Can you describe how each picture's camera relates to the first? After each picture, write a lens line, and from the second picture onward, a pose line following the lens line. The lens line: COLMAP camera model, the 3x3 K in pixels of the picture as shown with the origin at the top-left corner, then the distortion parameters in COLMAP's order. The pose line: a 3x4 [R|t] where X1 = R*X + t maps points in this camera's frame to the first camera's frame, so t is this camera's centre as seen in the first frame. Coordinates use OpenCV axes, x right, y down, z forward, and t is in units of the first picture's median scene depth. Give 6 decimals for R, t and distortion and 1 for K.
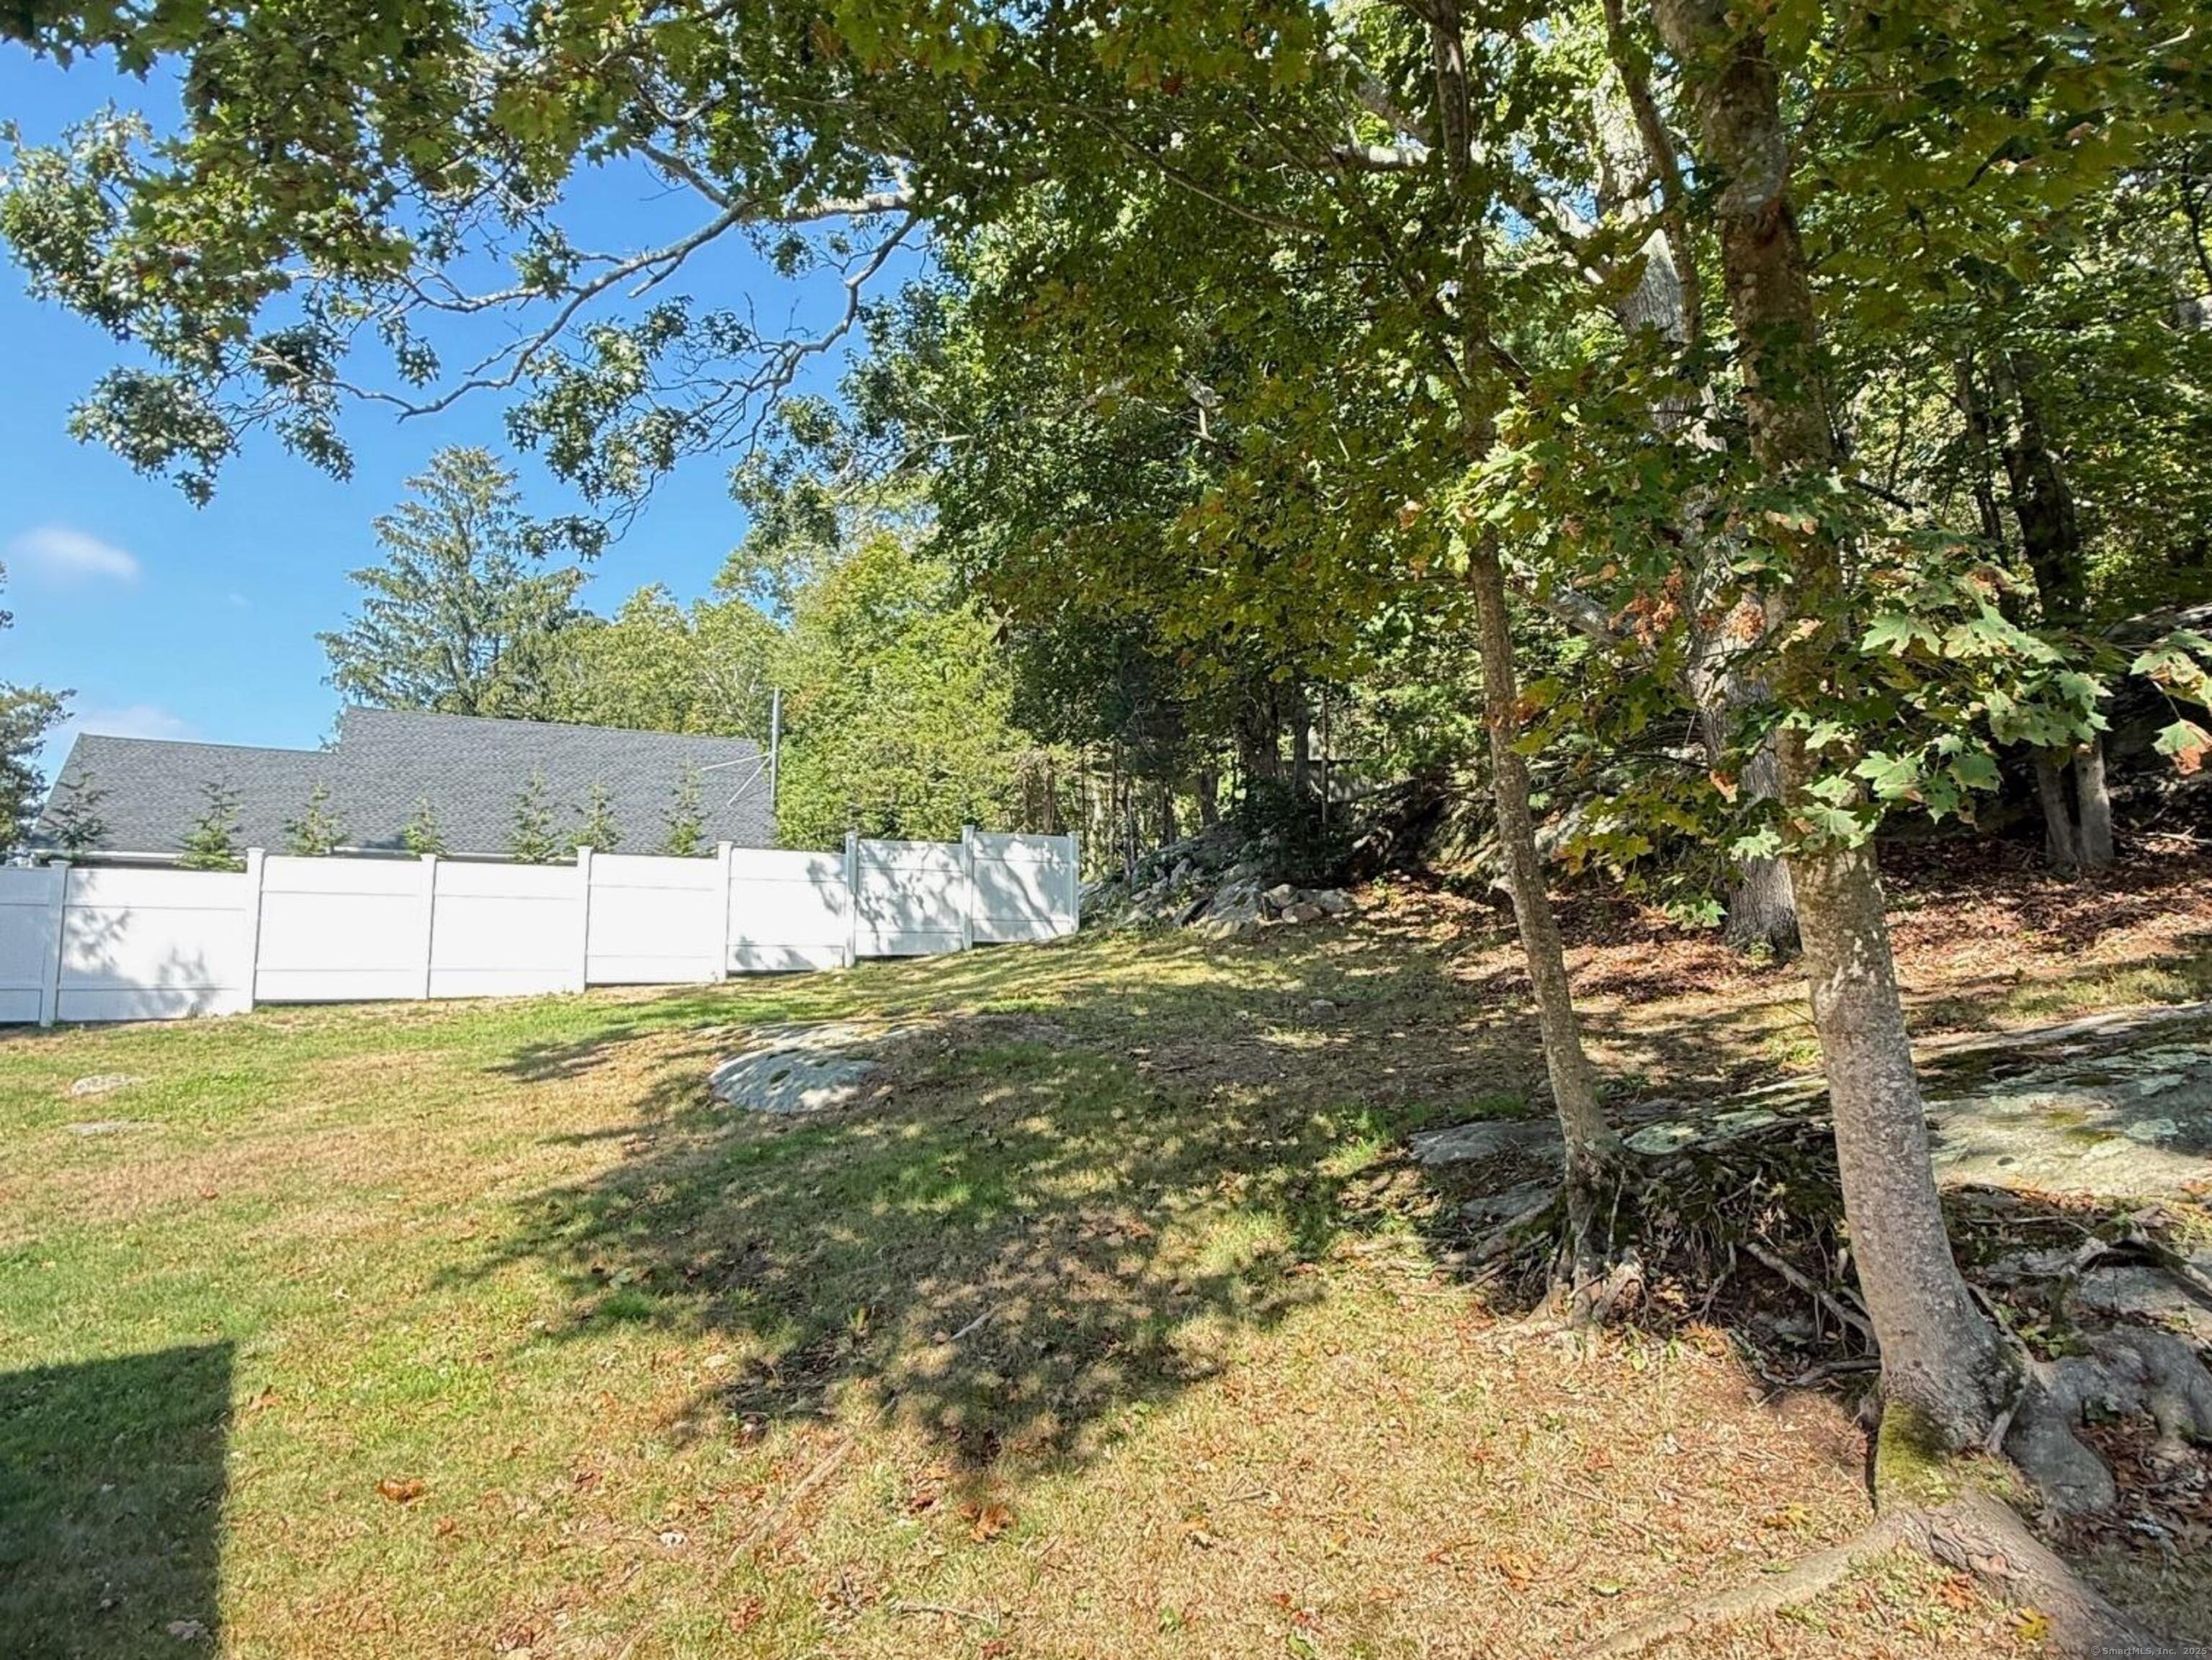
lens RADIAL K [[1298.4, 0, 1096.4], [0, 1298.4, 825.8], [0, 0, 1]] dist [0.006125, 0.002037]
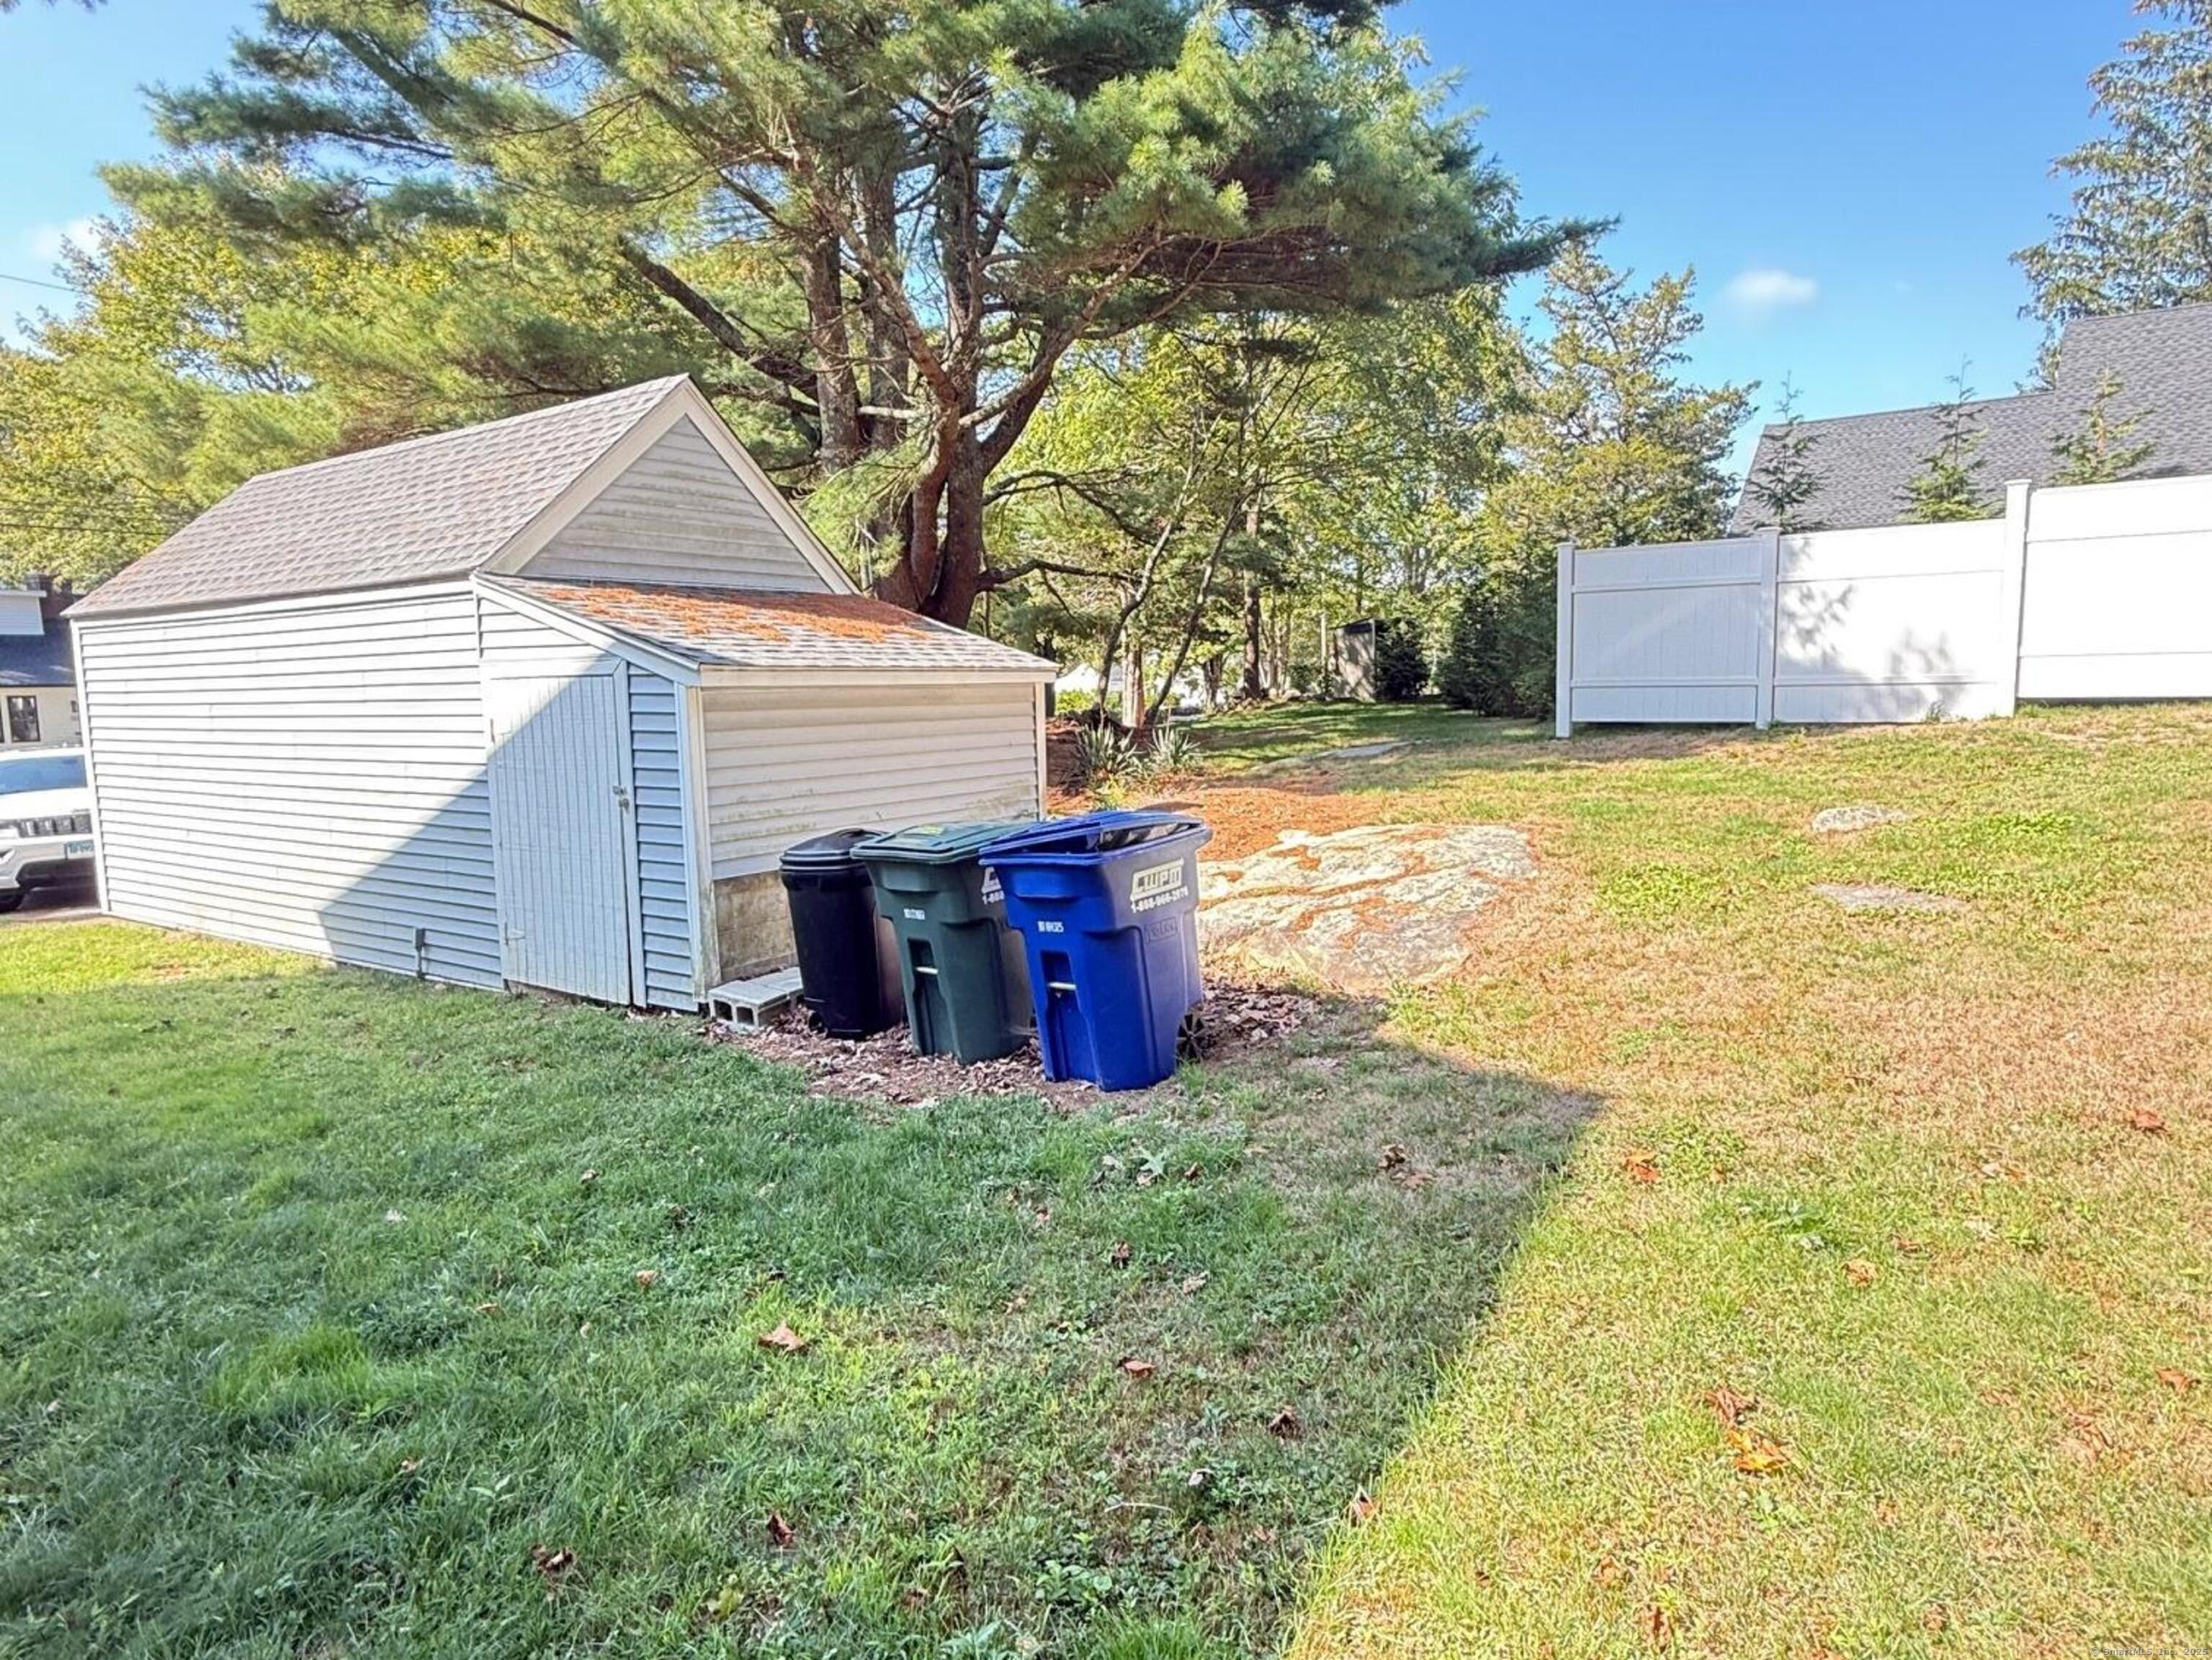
lens RADIAL K [[1298.4, 0, 1102.7], [0, 1298.4, 821.9], [0, 0, 1]] dist [0.006125, 0.002037]
pose [[0.428060, 0.084024, -0.899836, -0.206398], [0.122386, 0.981107, 0.149833, 0.030949], [0.895425, -0.174265, 0.409689, 0.238983]]
